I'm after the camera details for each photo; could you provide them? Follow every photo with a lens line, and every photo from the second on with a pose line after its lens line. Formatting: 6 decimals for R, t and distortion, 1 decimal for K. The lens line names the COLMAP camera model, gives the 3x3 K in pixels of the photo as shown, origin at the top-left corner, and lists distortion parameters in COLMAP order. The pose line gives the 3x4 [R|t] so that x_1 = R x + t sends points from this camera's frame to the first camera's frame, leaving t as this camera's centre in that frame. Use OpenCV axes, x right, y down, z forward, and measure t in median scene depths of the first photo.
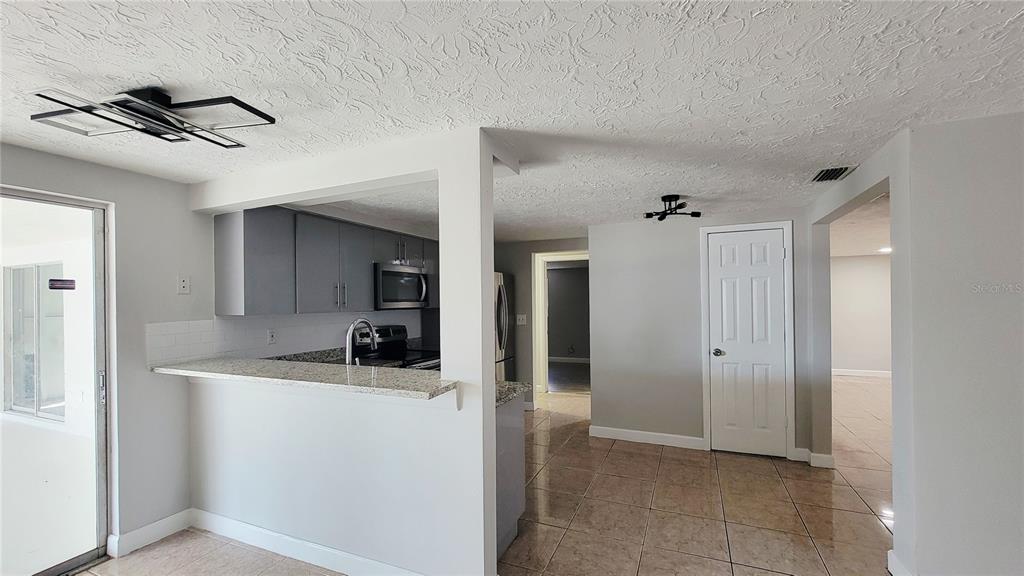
lens RADIAL K [[419.7, 0, 512.8], [0, 419.7, 302.2], [0, 0, 1]] dist [-0.008165, 0.004022]
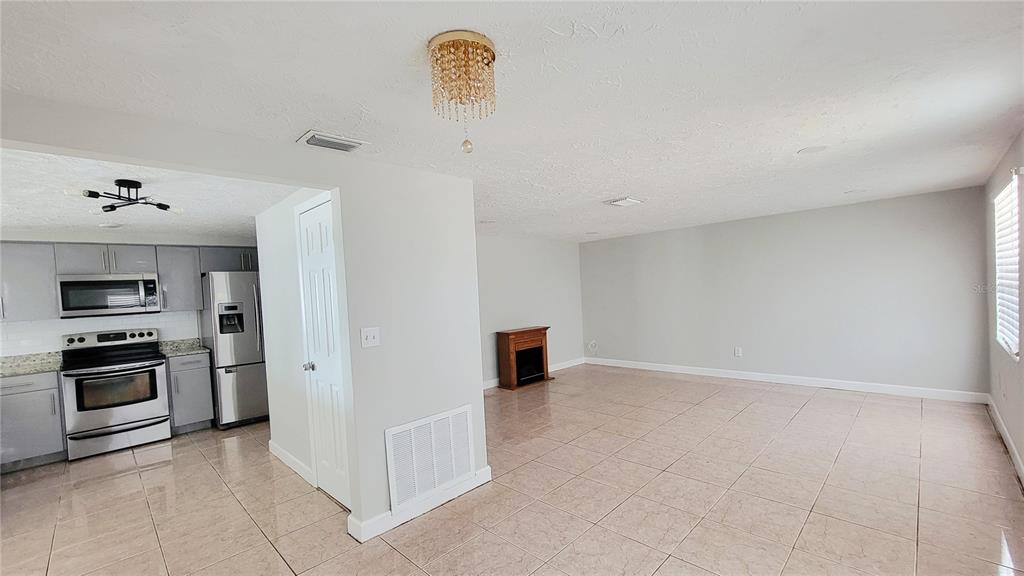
lens RADIAL K [[419.7, 0, 512.8], [0, 419.7, 302.2], [0, 0, 1]] dist [-0.008165, 0.004022]
pose [[0.931041, -0.025968, -0.363989, 1.152338], [0.042096, 0.998449, 0.036444, -0.013253], [0.362478, -0.049253, 0.930690, 0.419232]]
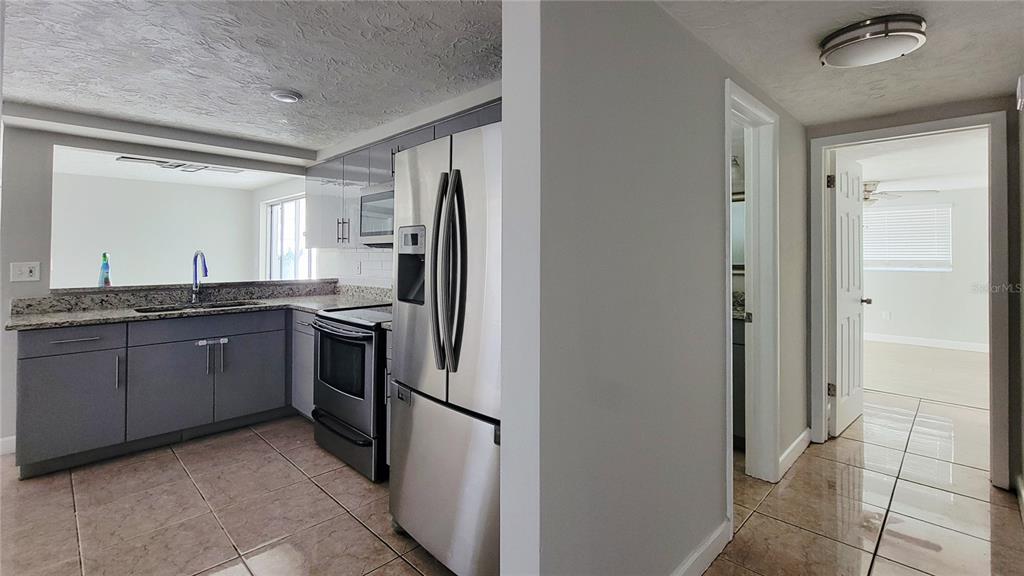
lens RADIAL K [[426.9, 0, 511.3], [0, 426.9, 249.5], [0, 0, 1]] dist [-0.000979, 0.000034]
pose [[-0.336530, 0.000038, -0.941673, 0.358375], [0.001326, 0.999999, -0.000434, 0.025764], [0.941672, -0.001395, -0.336530, 1.538020]]
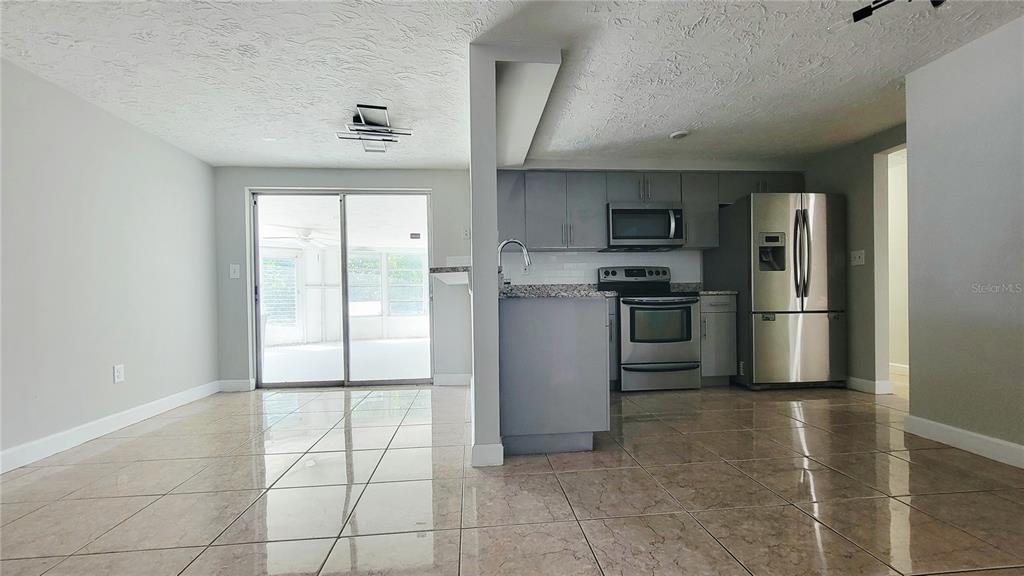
lens RADIAL K [[419.7, 0, 512.8], [0, 419.7, 302.2], [0, 0, 1]] dist [-0.008165, 0.004022]
pose [[0.487279, 0.011311, -0.873173, 0.490477], [0.010871, 0.999760, 0.019018, 0.135448], [0.873179, -0.018759, 0.487039, 0.260837]]
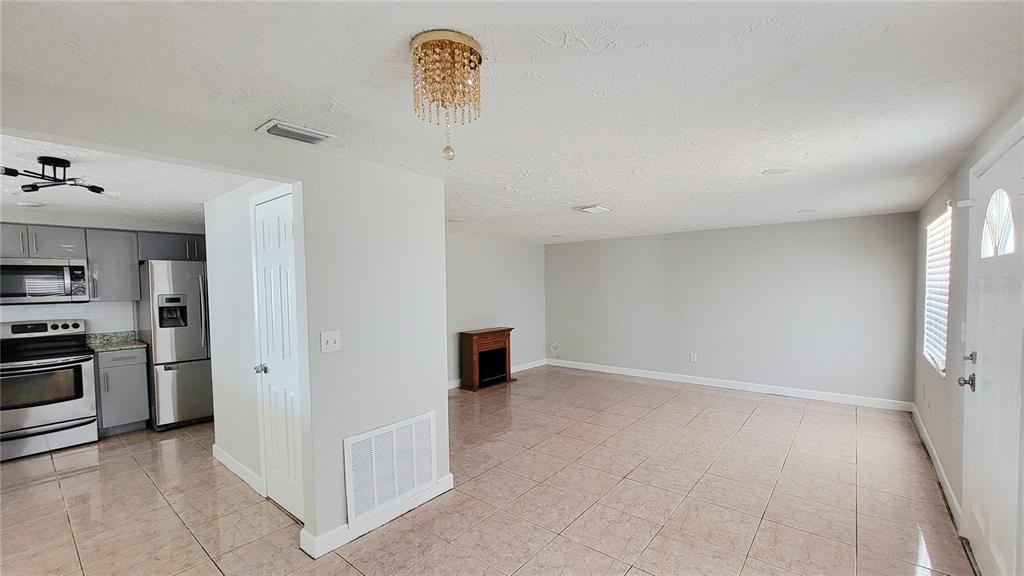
lens RADIAL K [[419.7, 0, 512.8], [0, 419.7, 302.2], [0, 0, 1]] dist [-0.008165, 0.004022]
pose [[0.960967, 0.008942, -0.276520, 1.134147], [0.004033, 0.998919, 0.046317, -0.029357], [0.276635, -0.045624, 0.959891, 0.428105]]
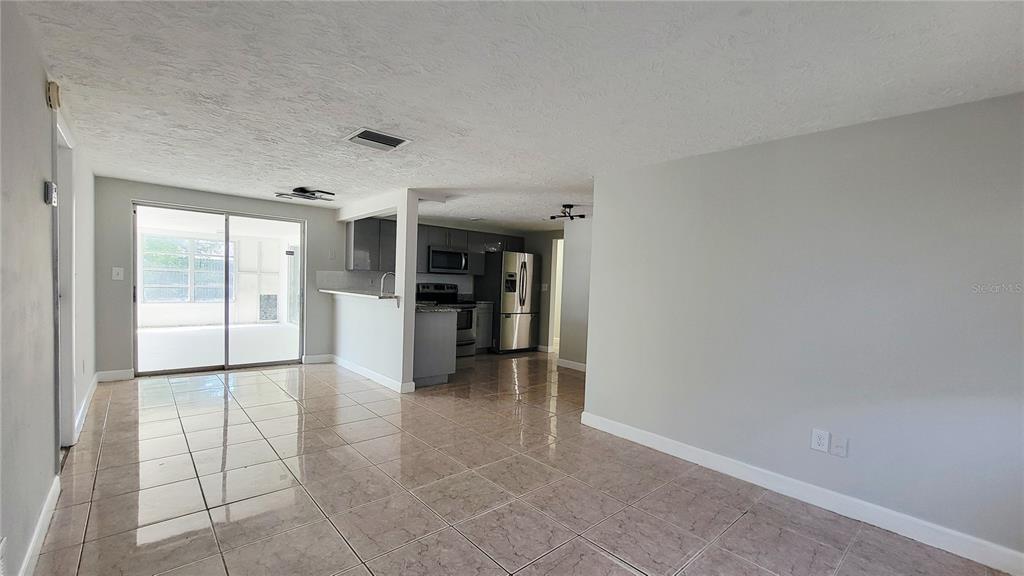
lens RADIAL K [[419.7, 0, 512.8], [0, 419.7, 302.2], [0, 0, 1]] dist [-0.008165, 0.004022]
pose [[0.908440, 0.064303, -0.413040, 0.727319], [-0.047711, 0.997590, 0.050373, 0.036938], [0.415283, -0.026054, 0.909319, -0.453221]]
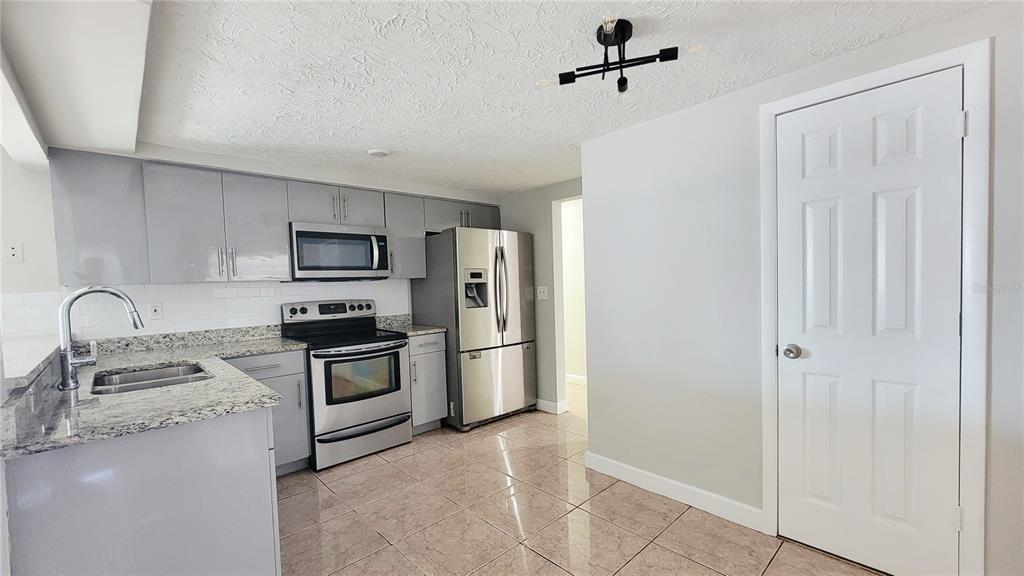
lens RADIAL K [[419.7, 0, 512.8], [0, 419.7, 302.2], [0, 0, 1]] dist [-0.008165, 0.004022]
pose [[0.919682, 0.001108, -0.392662, 0.384798], [0.019975, 0.998569, 0.049603, 0.029214], [0.392155, -0.053463, 0.918344, 0.416026]]
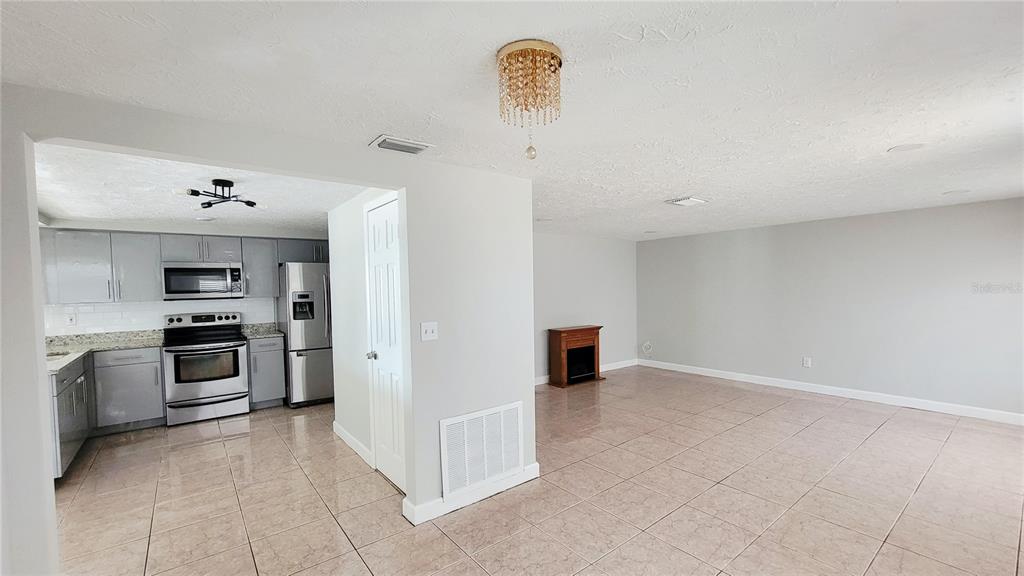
lens RADIAL K [[419.7, 0, 512.8], [0, 419.7, 302.2], [0, 0, 1]] dist [-0.008165, 0.004022]
pose [[0.879344, 0.012841, -0.476014, 1.150961], [0.009640, 0.998951, 0.044756, -0.020804], [0.476089, -0.043945, 0.878298, 0.410565]]
